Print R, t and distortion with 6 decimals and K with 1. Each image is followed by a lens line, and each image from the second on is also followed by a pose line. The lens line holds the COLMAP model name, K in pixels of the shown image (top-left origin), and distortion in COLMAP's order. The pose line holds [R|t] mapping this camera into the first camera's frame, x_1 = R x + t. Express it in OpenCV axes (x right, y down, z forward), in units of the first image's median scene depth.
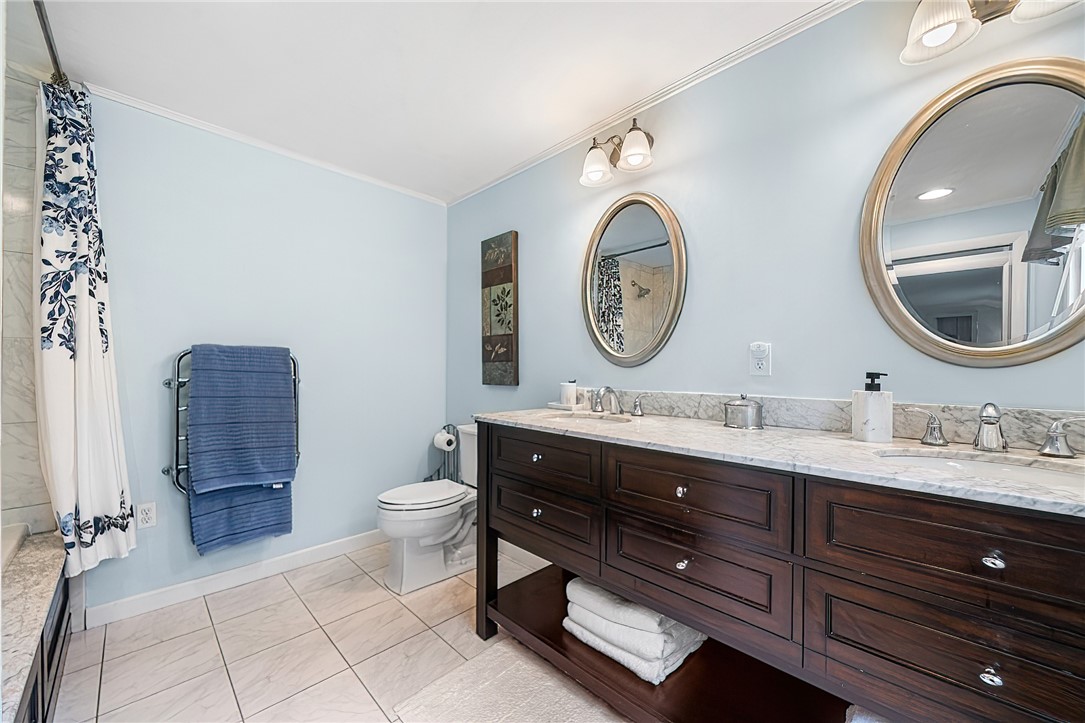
lens RADIAL K [[423.1, 0, 540.3], [0, 423.1, 368.6], [0, 0, 1]] dist [-0.000519, -0.000075]
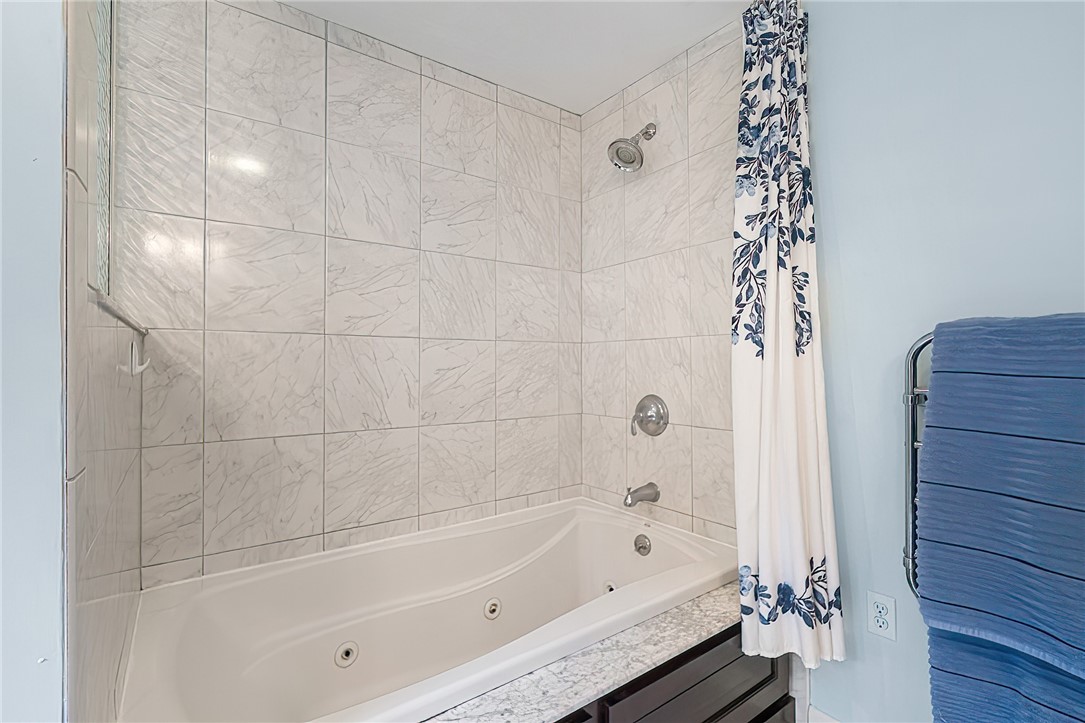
lens RADIAL K [[493.0, 0, 540.5], [0, 493.0, 364.0], [0, 0, 1]] dist [-0.002402, -0.000362]
pose [[-0.148716, -0.011209, -0.988816, -0.200511], [0.000386, 0.999935, -0.011393, 0.000030], [0.988880, -0.002076, -0.148702, 0.751138]]
